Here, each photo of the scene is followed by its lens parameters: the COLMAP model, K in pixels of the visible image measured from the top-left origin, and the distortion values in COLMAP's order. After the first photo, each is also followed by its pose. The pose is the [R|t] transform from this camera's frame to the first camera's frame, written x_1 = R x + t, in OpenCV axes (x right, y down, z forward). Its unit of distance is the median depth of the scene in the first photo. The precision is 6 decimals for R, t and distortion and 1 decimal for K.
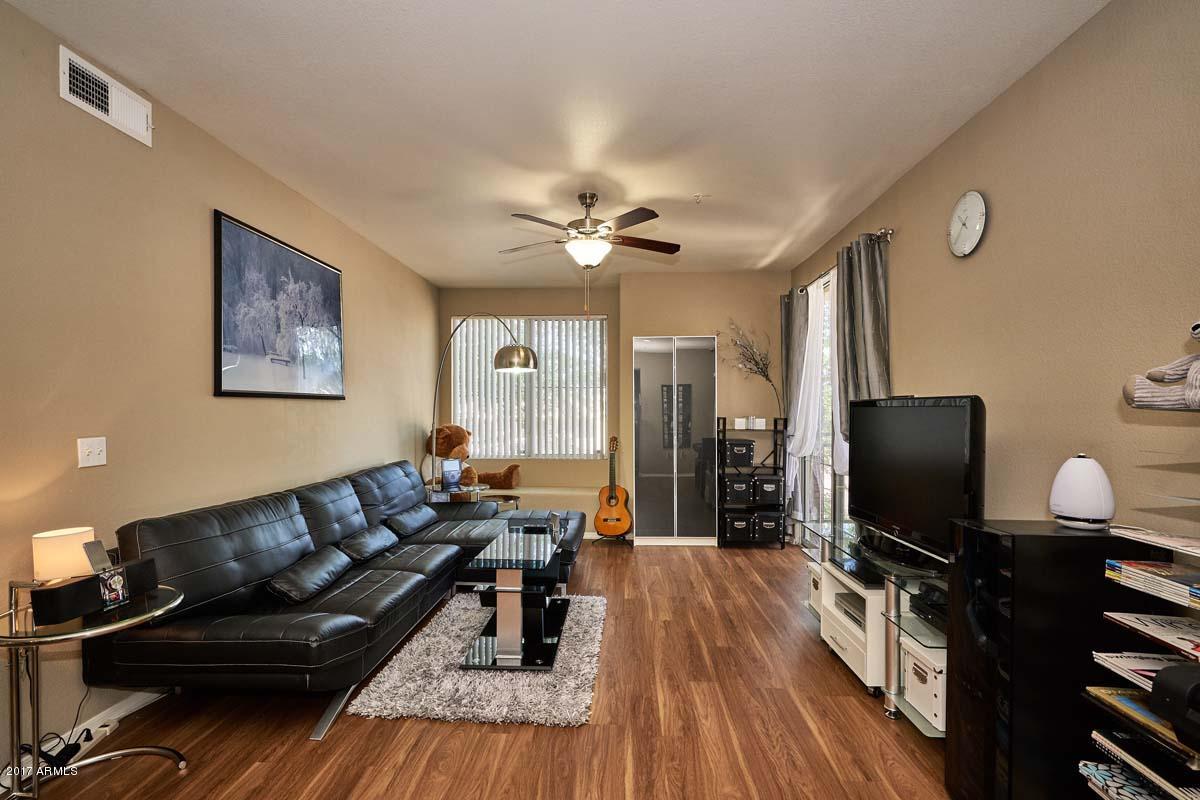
lens RADIAL K [[522.8, 0, 603.2], [0, 522.8, 427.9], [0, 0, 1]] dist [0.000590, -0.000382]
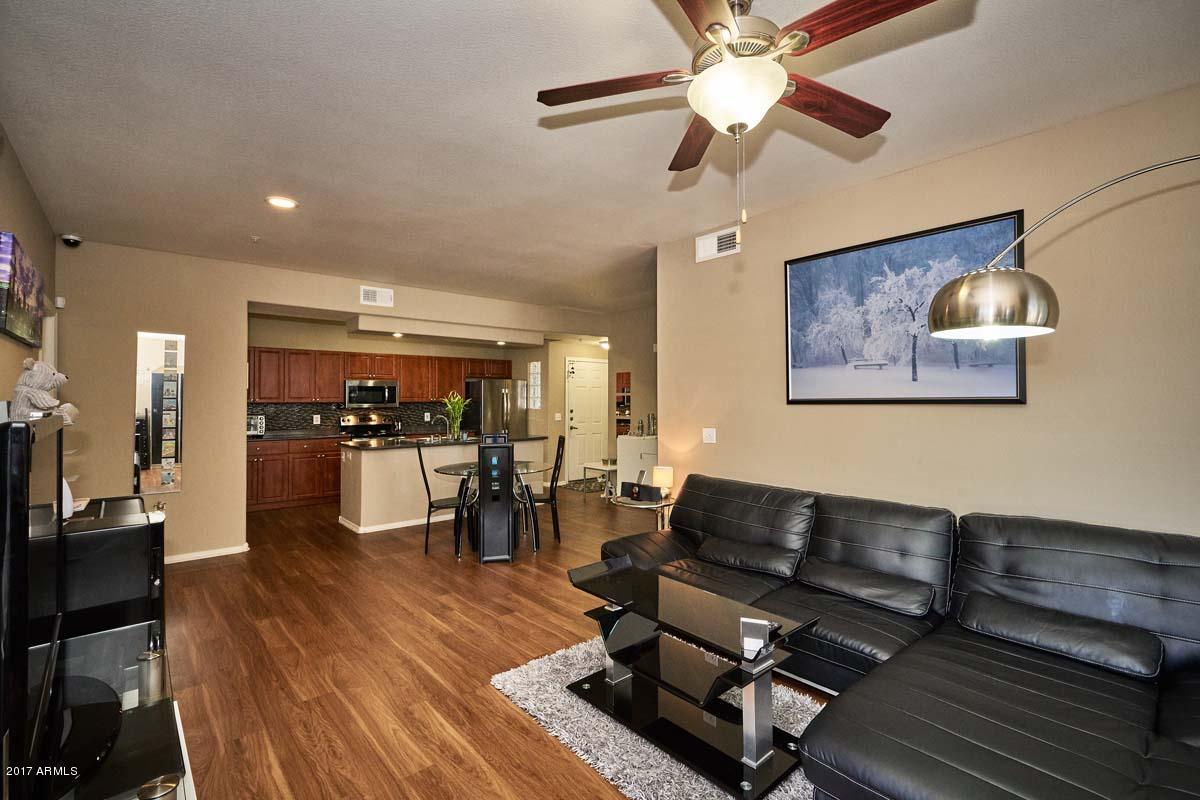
lens RADIAL K [[545.6, 0, 605.8], [0, 545.6, 394.0], [0, 0, 1]] dist [-0.000508, 0.000601]
pose [[-0.715206, -0.007928, -0.698869, 0.511321], [-0.018796, 0.999792, 0.007895, -0.085842], [0.698661, 0.018782, -0.715206, 1.602945]]
